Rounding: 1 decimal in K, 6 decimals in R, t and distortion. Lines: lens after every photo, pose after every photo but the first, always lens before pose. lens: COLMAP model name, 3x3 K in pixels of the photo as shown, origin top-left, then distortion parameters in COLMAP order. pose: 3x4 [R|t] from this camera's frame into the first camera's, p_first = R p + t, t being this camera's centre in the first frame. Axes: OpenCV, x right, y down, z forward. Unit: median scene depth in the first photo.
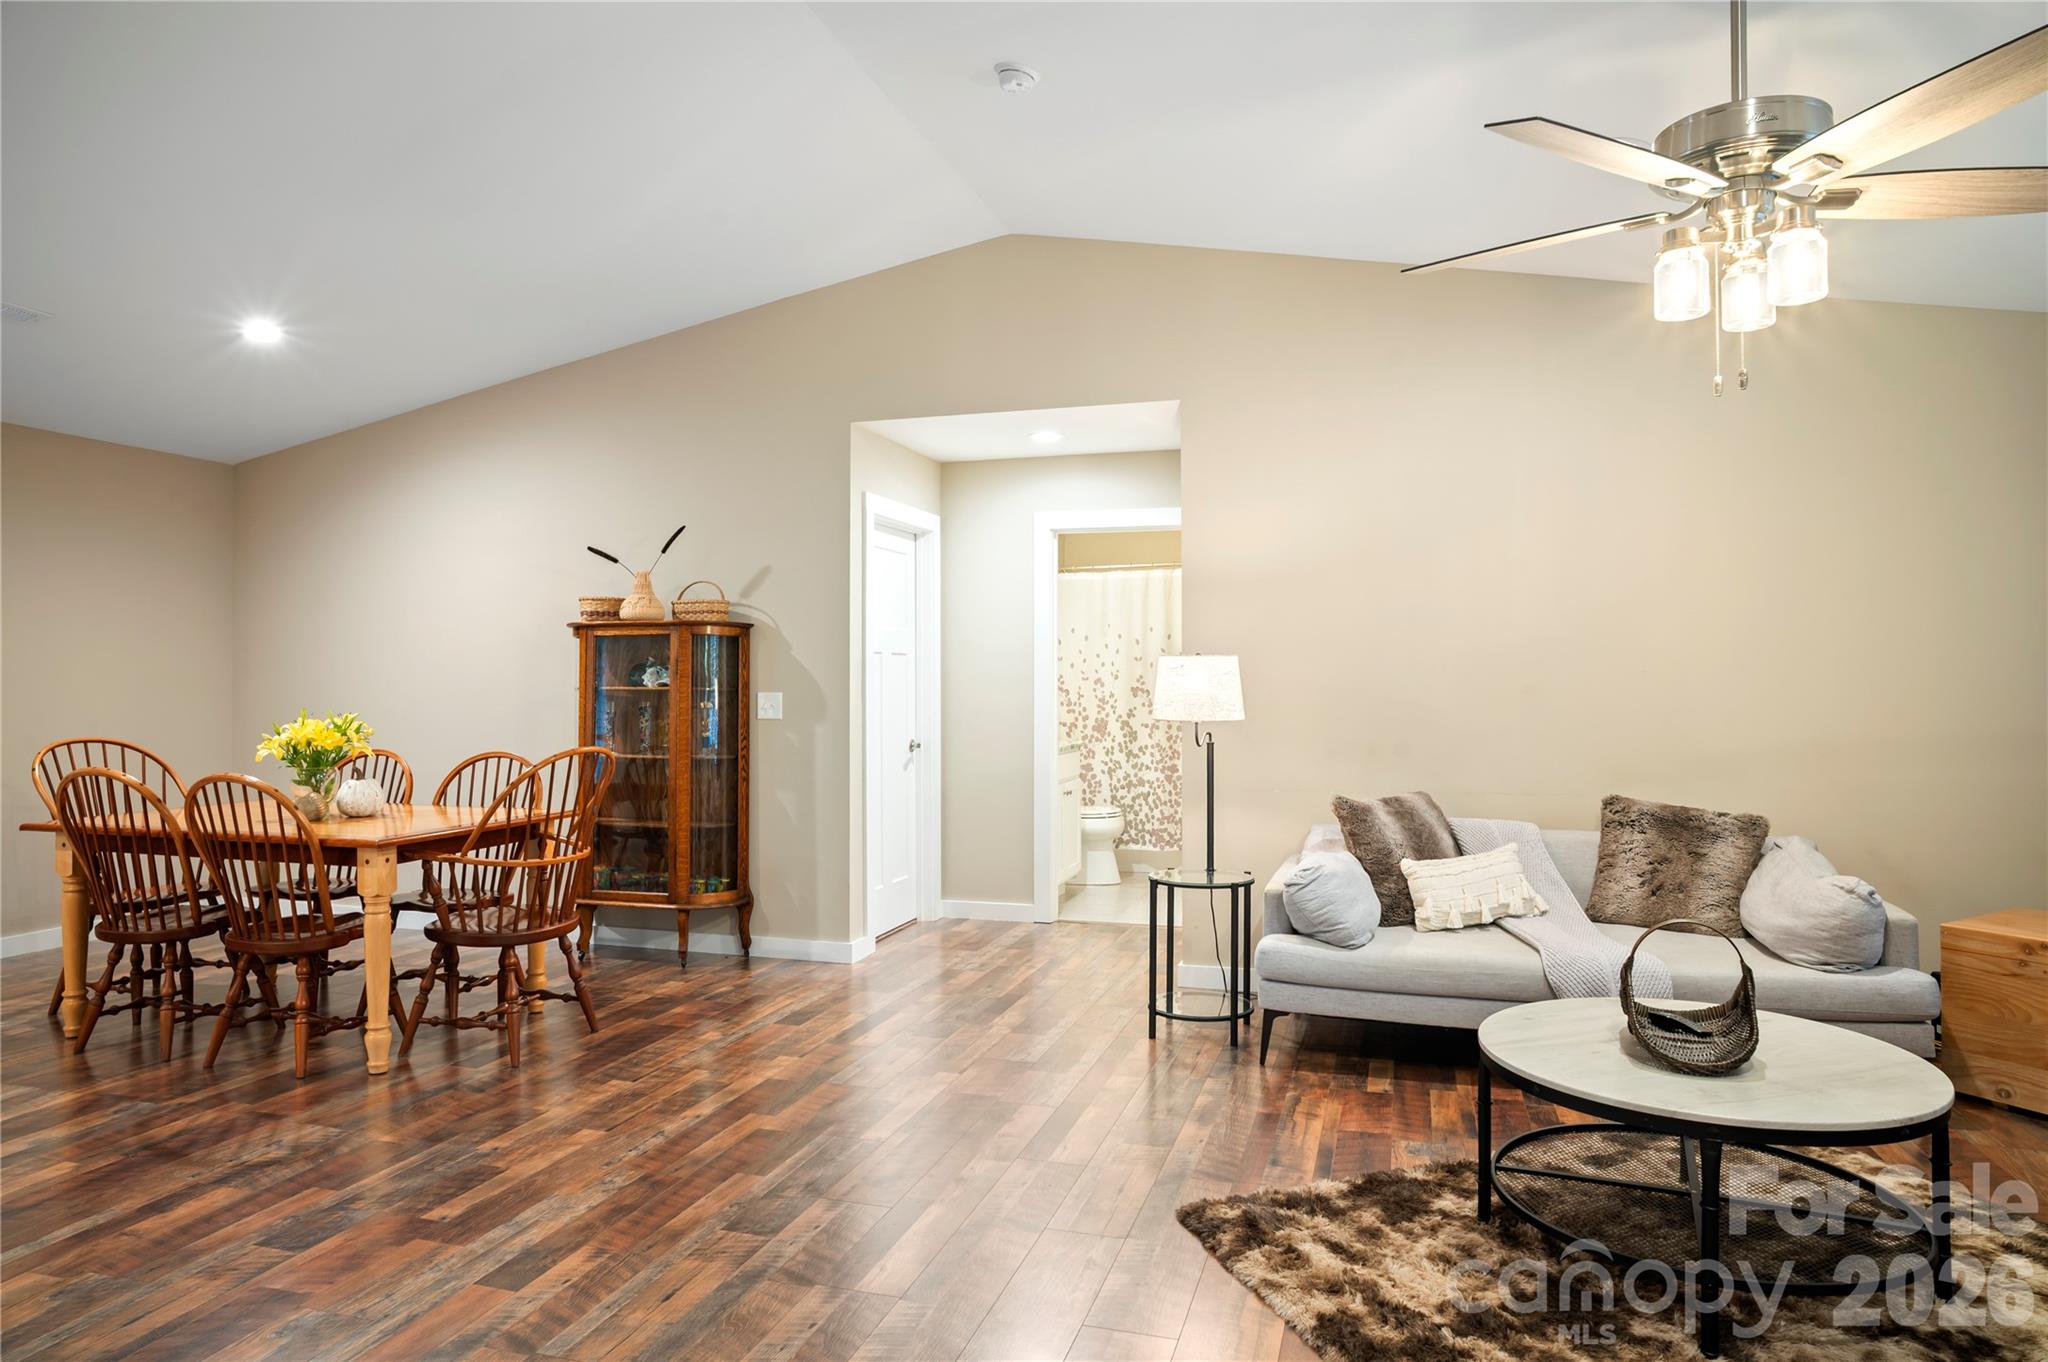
lens RADIAL K [[1216.8, 0, 1020.5], [0, 1216.8, 690.9], [0, 0, 1]] dist [-0.063881, 0.046619]
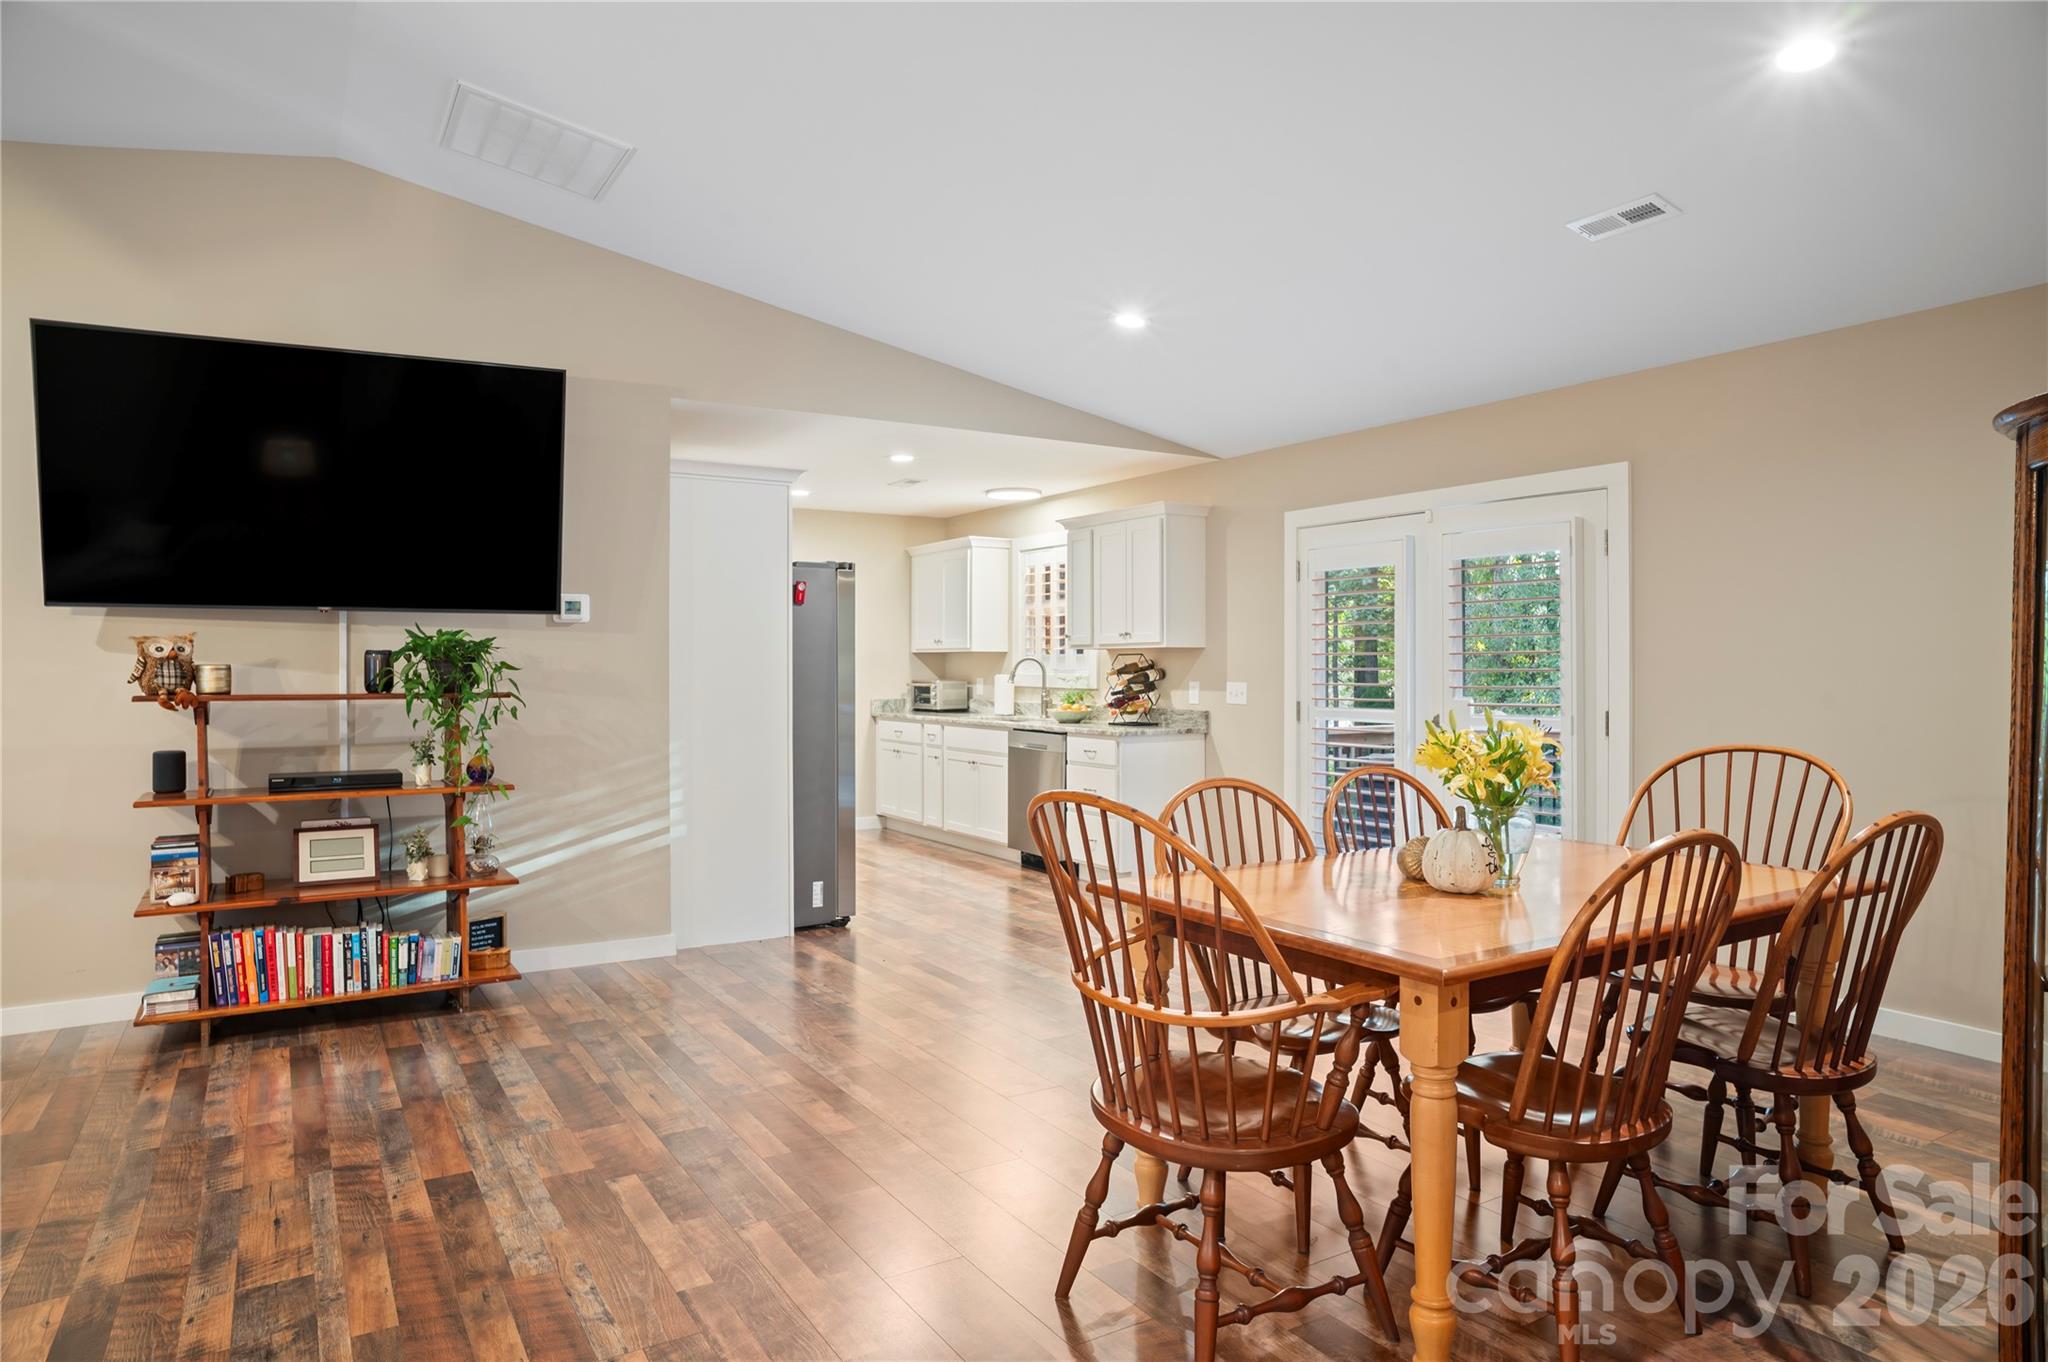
lens RADIAL K [[1216.8, 0, 1020.5], [0, 1216.8, 690.9], [0, 0, 1]] dist [-0.063881, 0.046619]
pose [[-0.663309, 0.013447, -0.748225, 0.060681], [0.004114, 0.999889, 0.014322, 0.000857], [0.748334, 0.006422, -0.663291, 2.011337]]
